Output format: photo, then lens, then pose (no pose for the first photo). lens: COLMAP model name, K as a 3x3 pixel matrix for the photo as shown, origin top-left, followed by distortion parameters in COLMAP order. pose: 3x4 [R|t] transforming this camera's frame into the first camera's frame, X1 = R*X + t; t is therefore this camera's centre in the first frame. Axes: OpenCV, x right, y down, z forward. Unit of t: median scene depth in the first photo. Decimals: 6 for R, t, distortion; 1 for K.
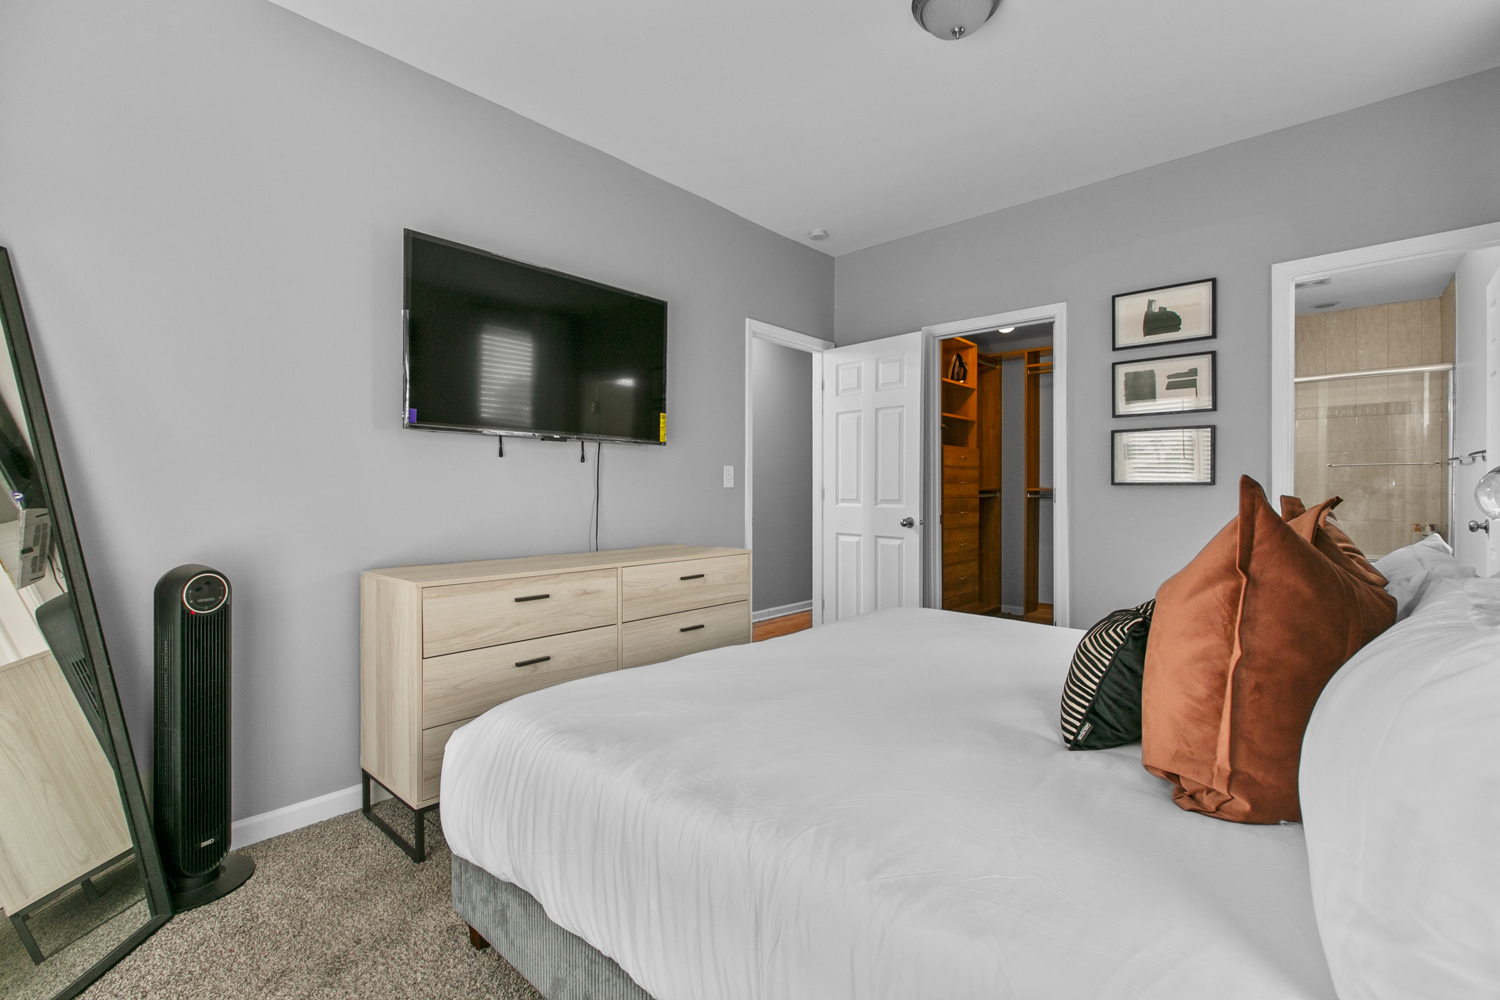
lens RADIAL K [[672.9, 0, 752.8], [0, 672.9, 497.4], [0, 0, 1]] dist [-0.000014, 0.000301]
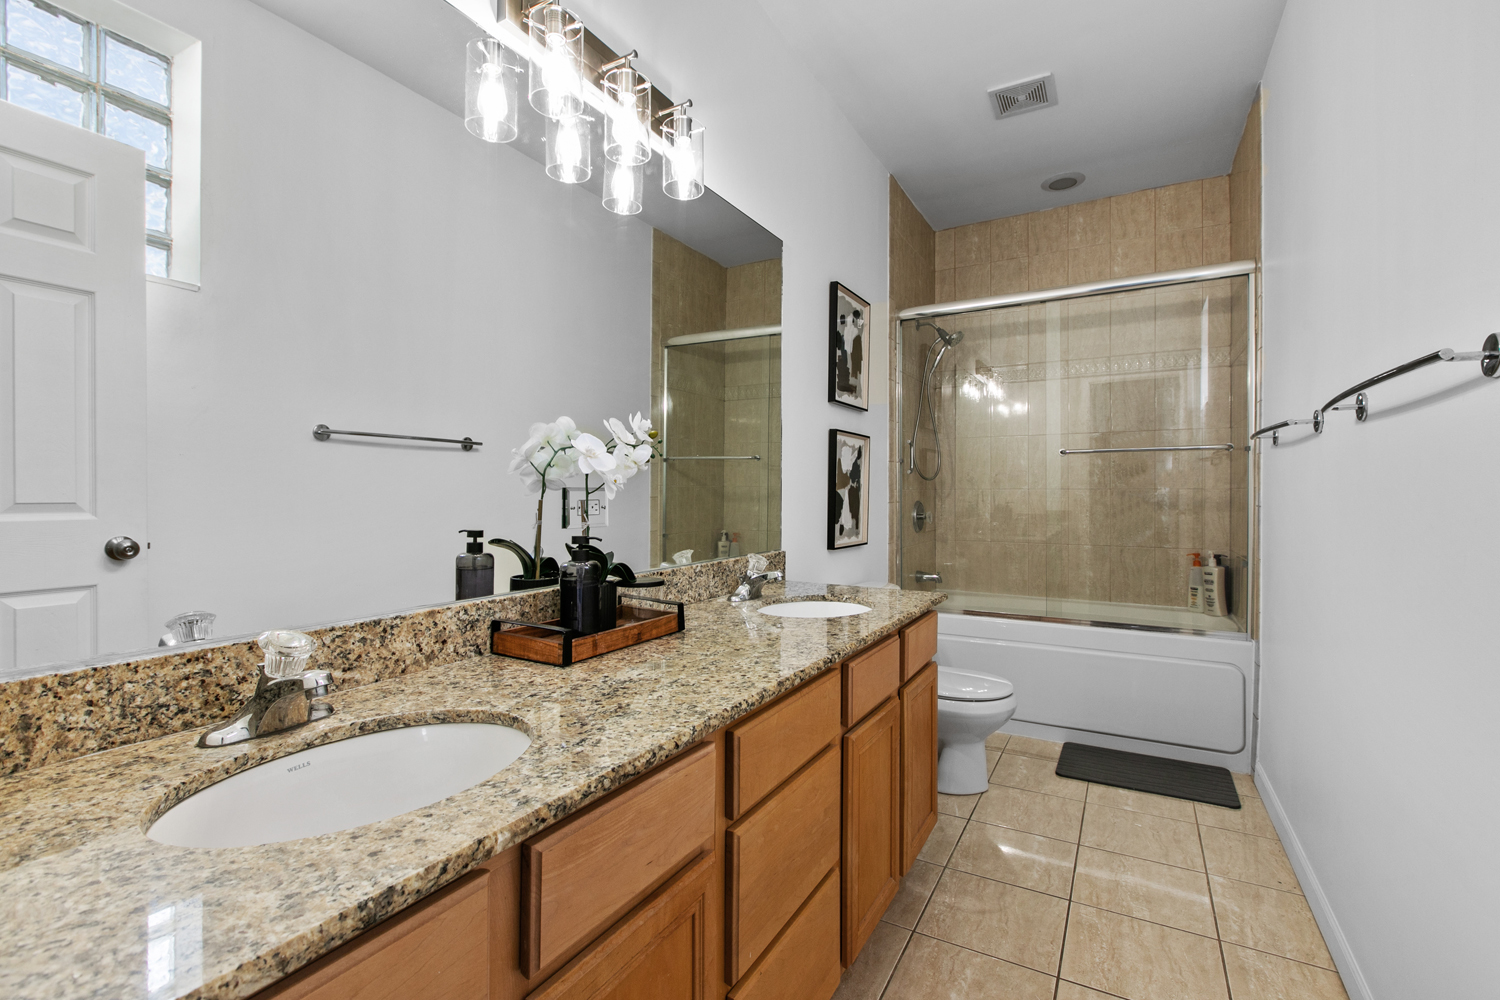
lens RADIAL K [[672.9, 0, 747.8], [0, 672.9, 499.5], [0, 0, 1]] dist [-0.000014, 0.000301]
pose [[0.979891, 0.007098, 0.199409, 0.421343], [-0.005558, 0.999950, -0.008282, -0.001114], [-0.199458, 0.007007, 0.979881, 0.435482]]
